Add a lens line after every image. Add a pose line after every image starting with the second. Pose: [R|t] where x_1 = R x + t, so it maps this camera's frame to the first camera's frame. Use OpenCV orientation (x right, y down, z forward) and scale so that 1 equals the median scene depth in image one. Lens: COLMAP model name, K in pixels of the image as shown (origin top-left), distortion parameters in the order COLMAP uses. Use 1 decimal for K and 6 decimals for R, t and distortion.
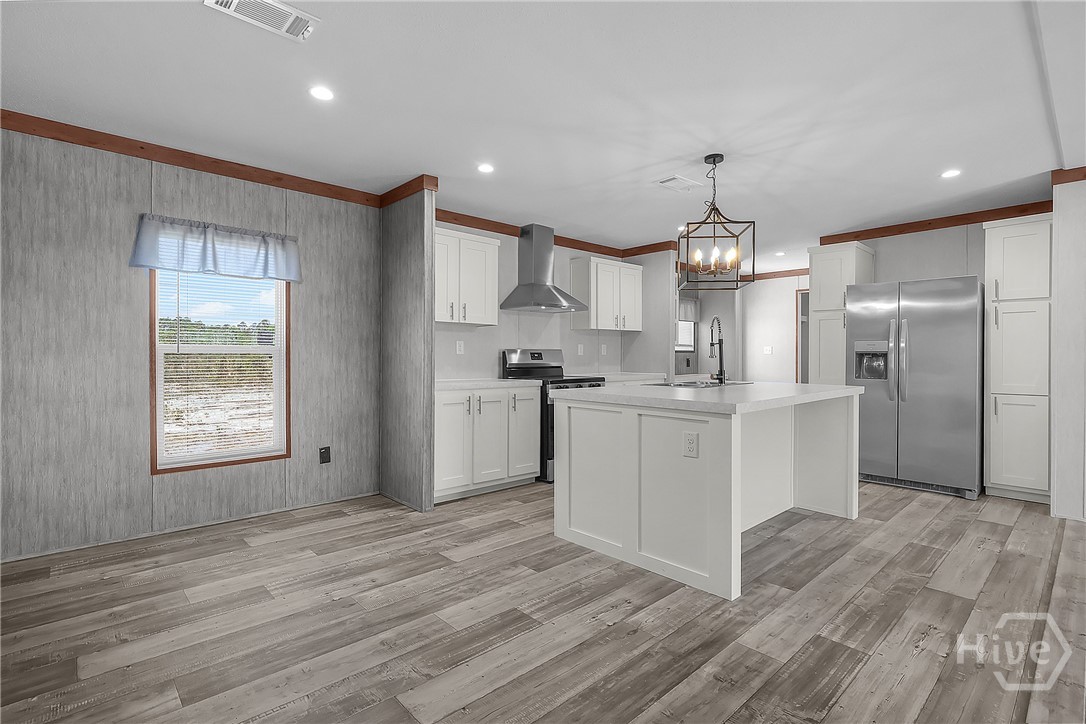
lens RADIAL K [[493.4, 0, 533.7], [0, 493.4, 362.1], [0, 0, 1]] dist [-0.009188, -0.000211]
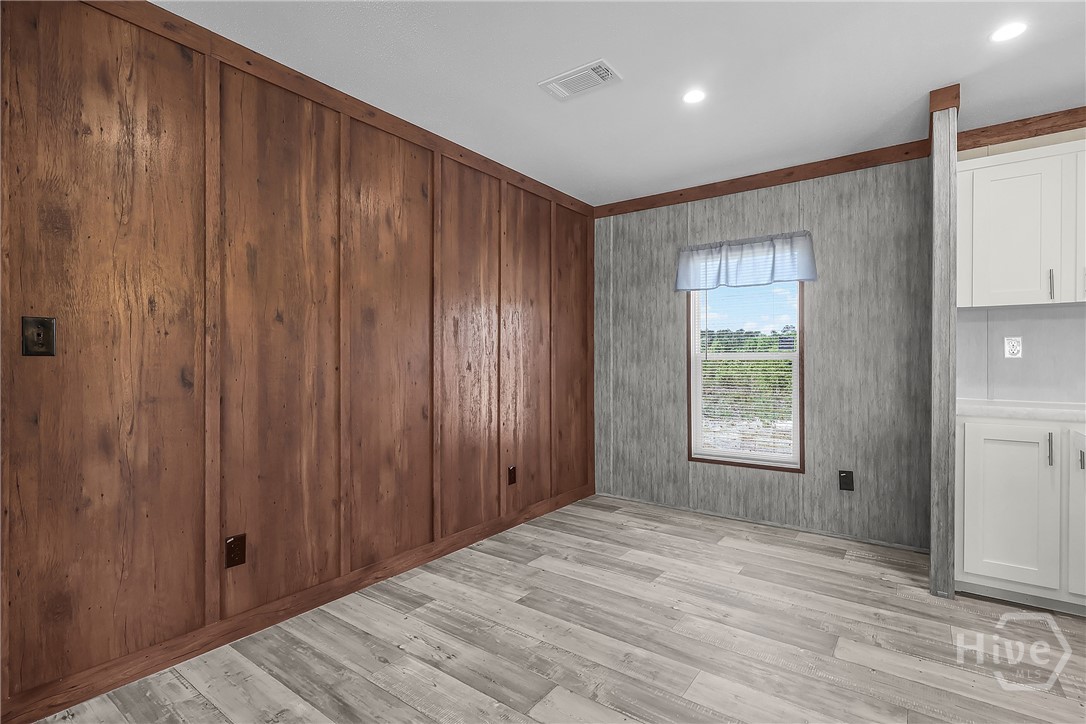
lens RADIAL K [[530.6, 0, 543.0], [0, 530.6, 362.0], [0, 0, 1]] dist [0.011195, -0.000363]
pose [[0.204273, -0.003644, -0.978907, 0.977797], [-0.008969, 0.999944, -0.005594, -0.007200], [0.978873, 0.009923, 0.204229, 0.849801]]
